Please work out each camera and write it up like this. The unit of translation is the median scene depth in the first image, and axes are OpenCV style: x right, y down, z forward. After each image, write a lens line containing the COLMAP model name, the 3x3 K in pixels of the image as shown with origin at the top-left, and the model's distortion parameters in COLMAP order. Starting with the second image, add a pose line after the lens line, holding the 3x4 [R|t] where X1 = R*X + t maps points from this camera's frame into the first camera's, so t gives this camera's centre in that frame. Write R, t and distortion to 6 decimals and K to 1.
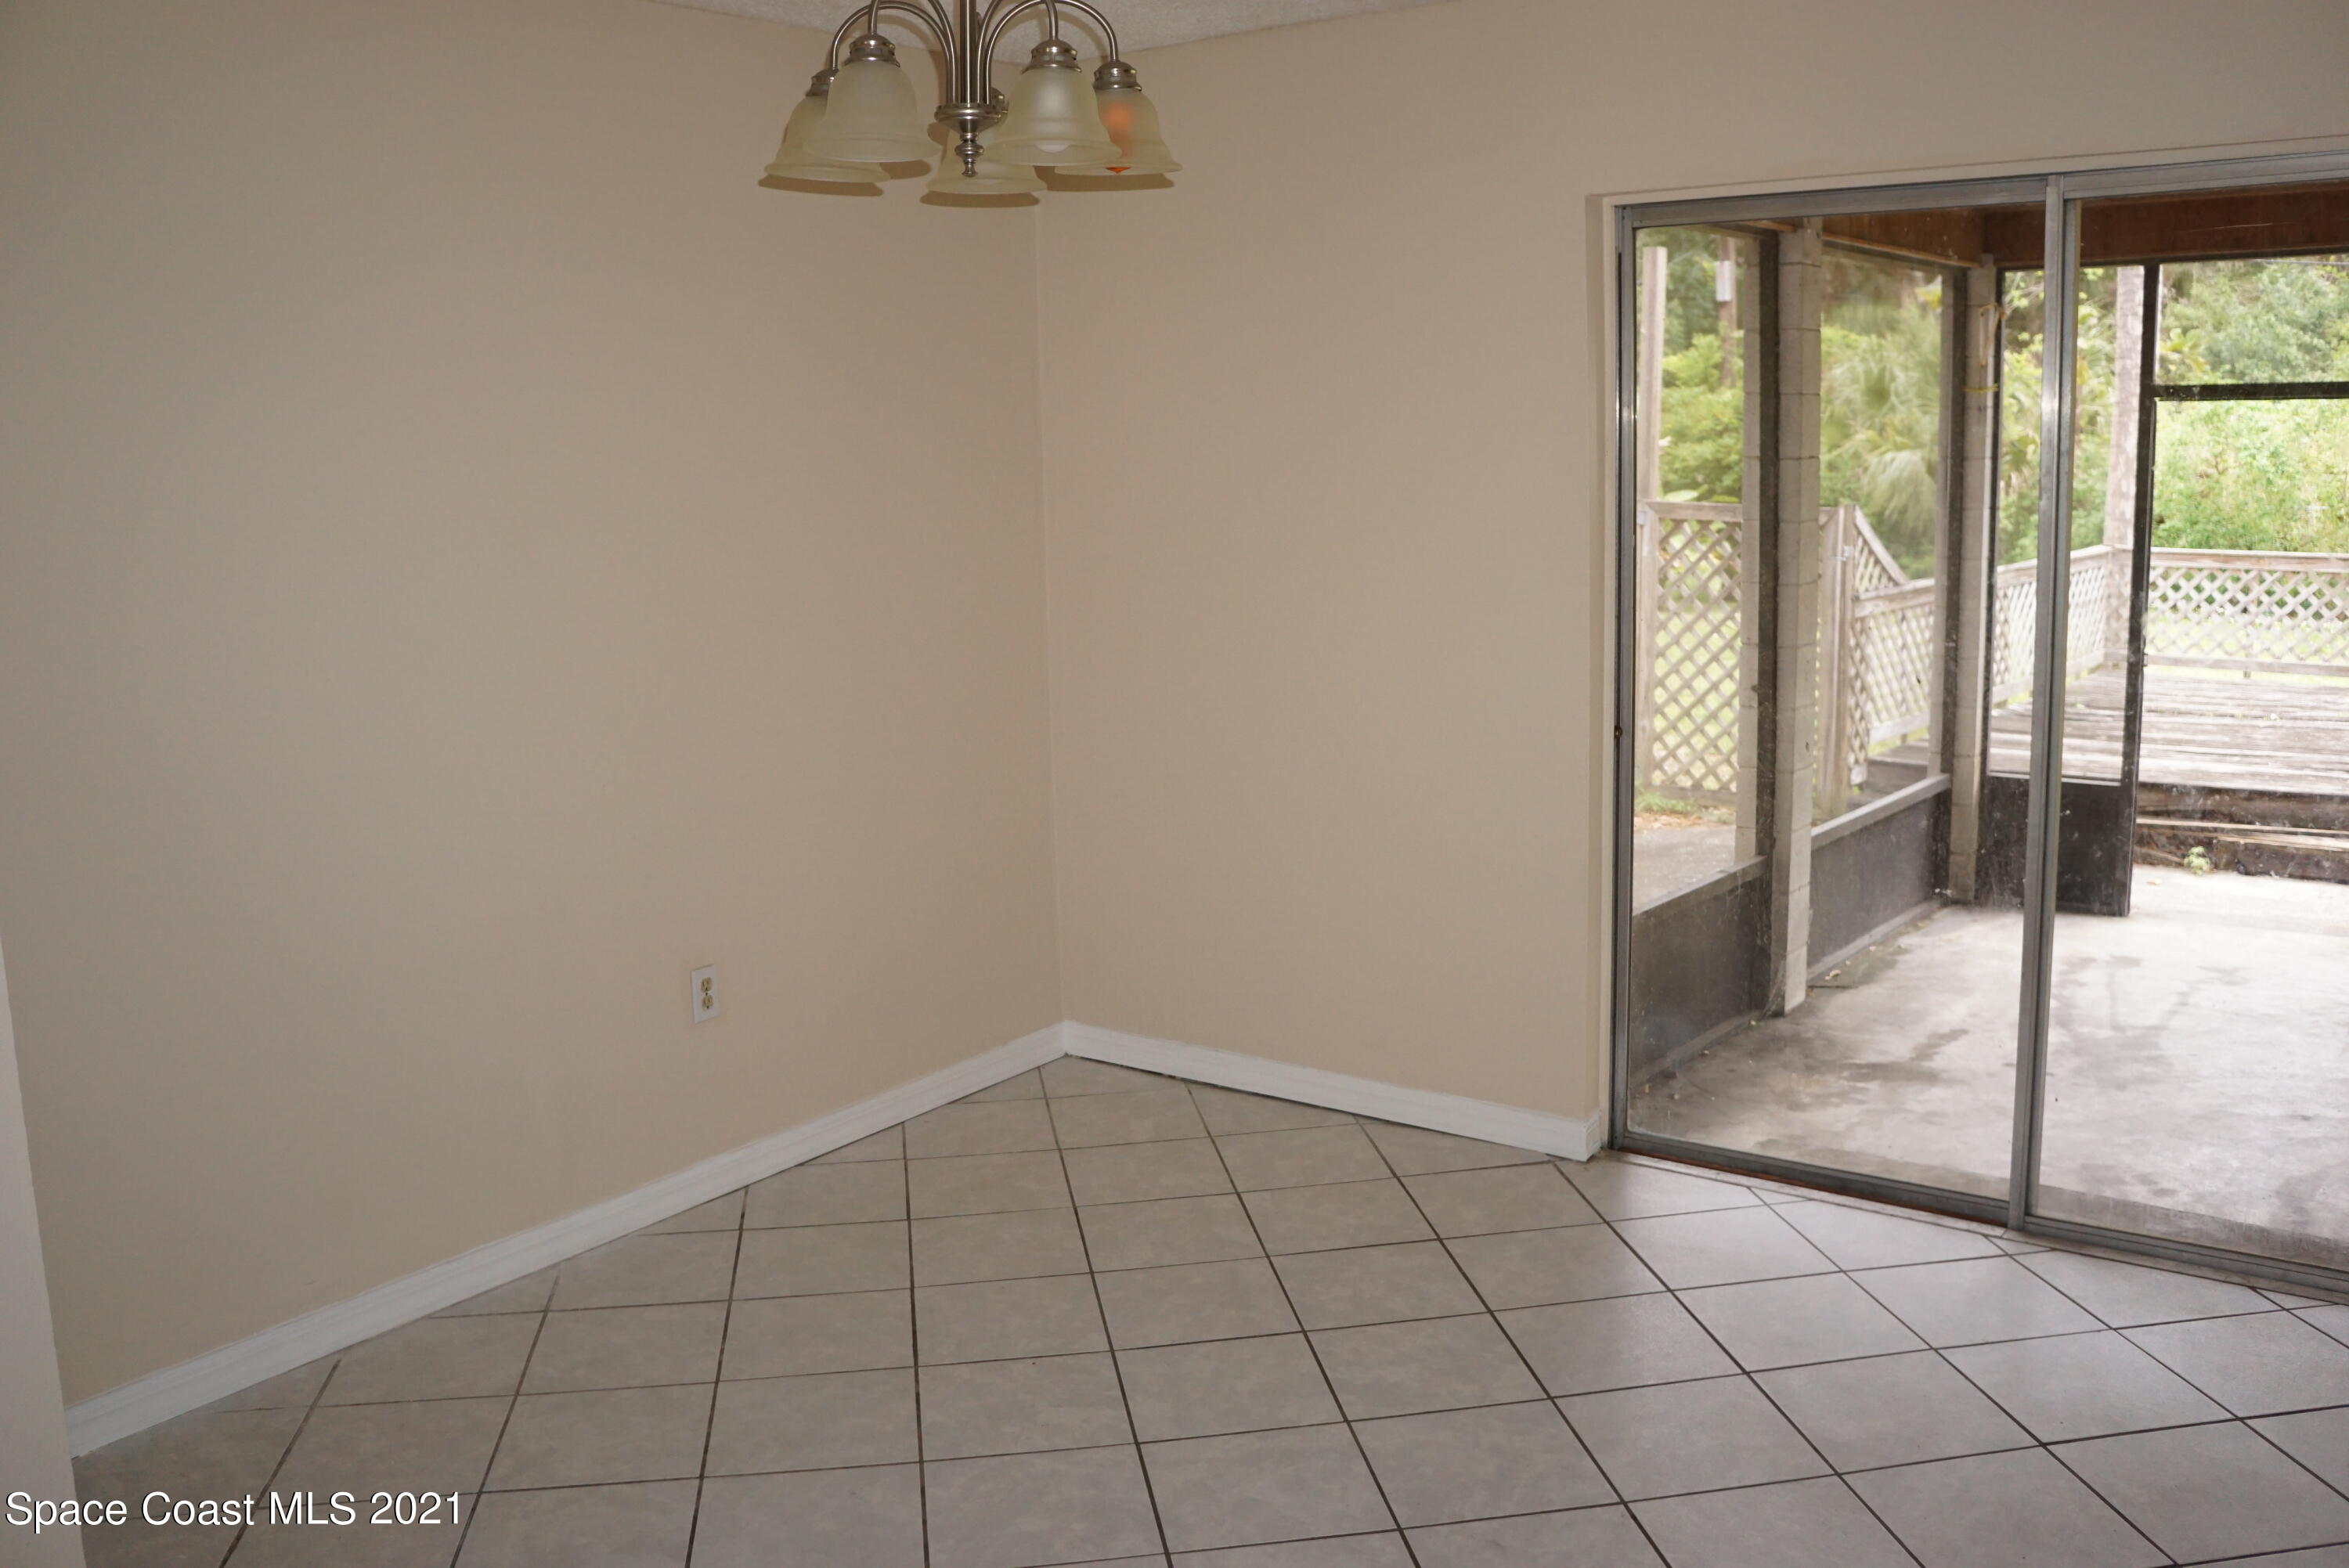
lens RADIAL K [[2040.2, 0, 1180.5], [0, 2040.2, 777.6], [0, 0, 1]] dist [-0.158347, 0.128776]
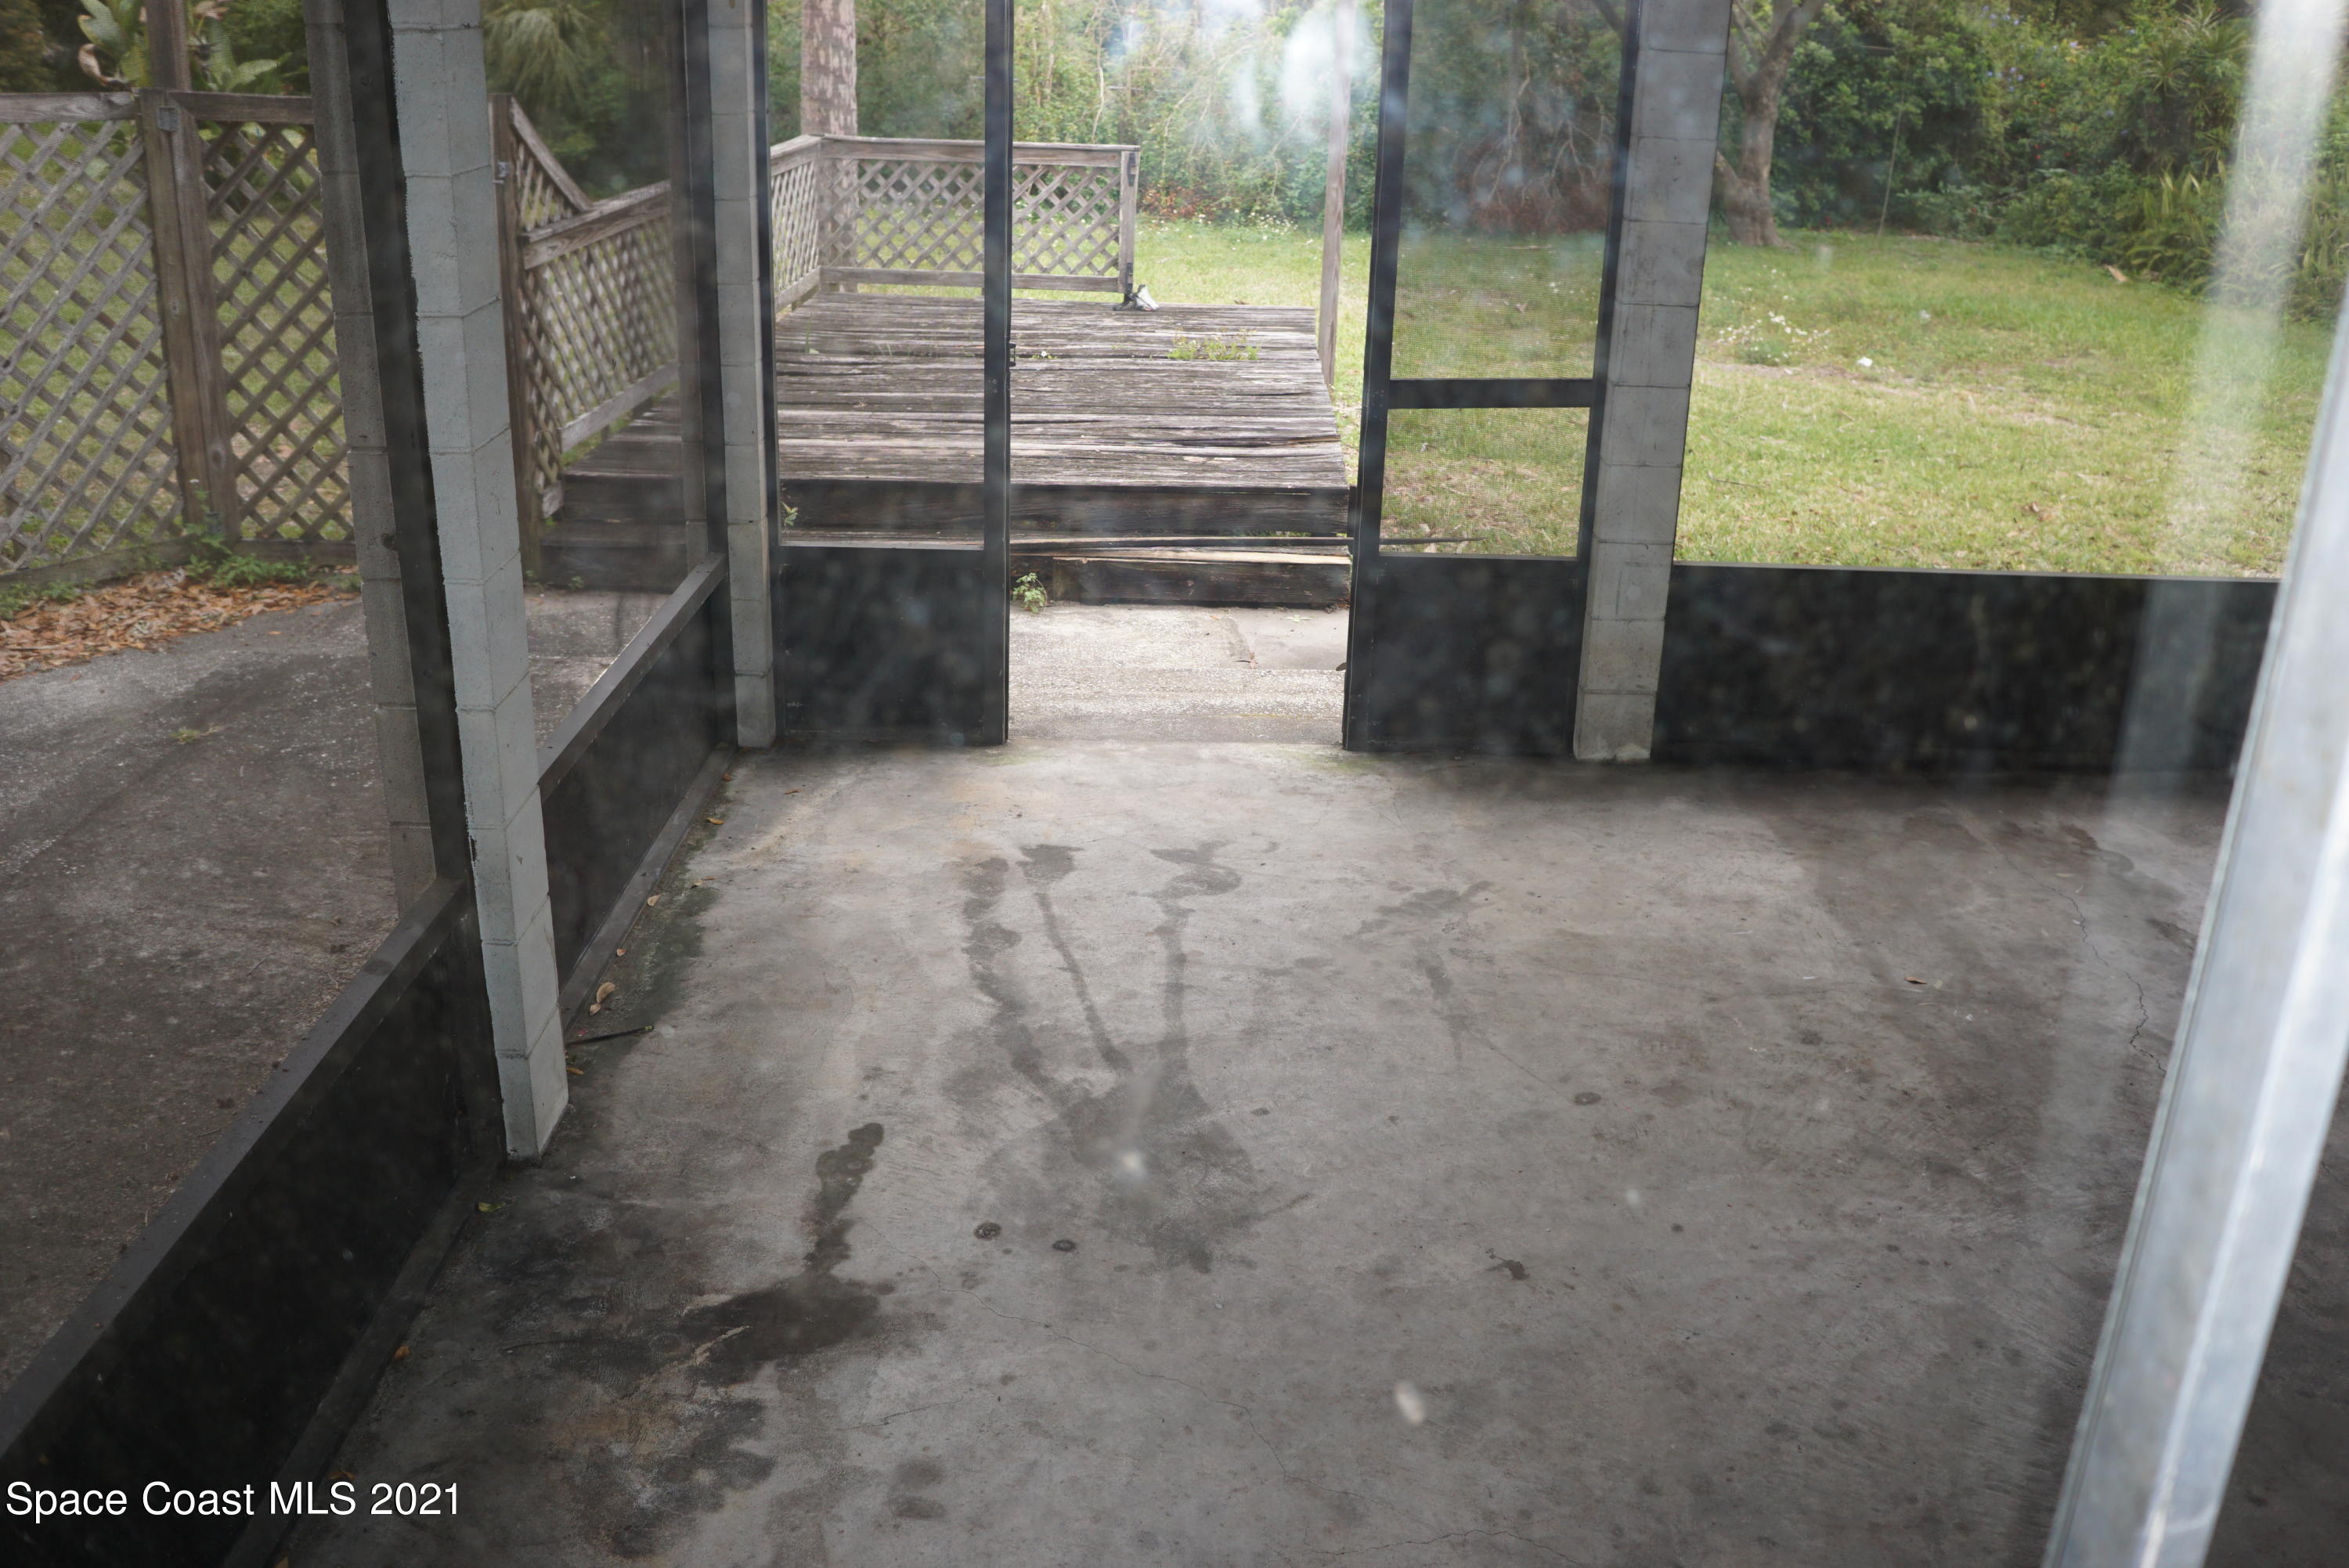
lens RADIAL K [[2040.2, 0, 1169.1], [0, 2040.2, 784.1], [0, 0, 1]] dist [-0.158347, 0.128776]
pose [[0.797764, -0.178809, 0.575847, 0.094568], [0.052877, 0.972085, 0.228592, -0.053020], [-0.600647, -0.151914, 0.784950, 0.322552]]
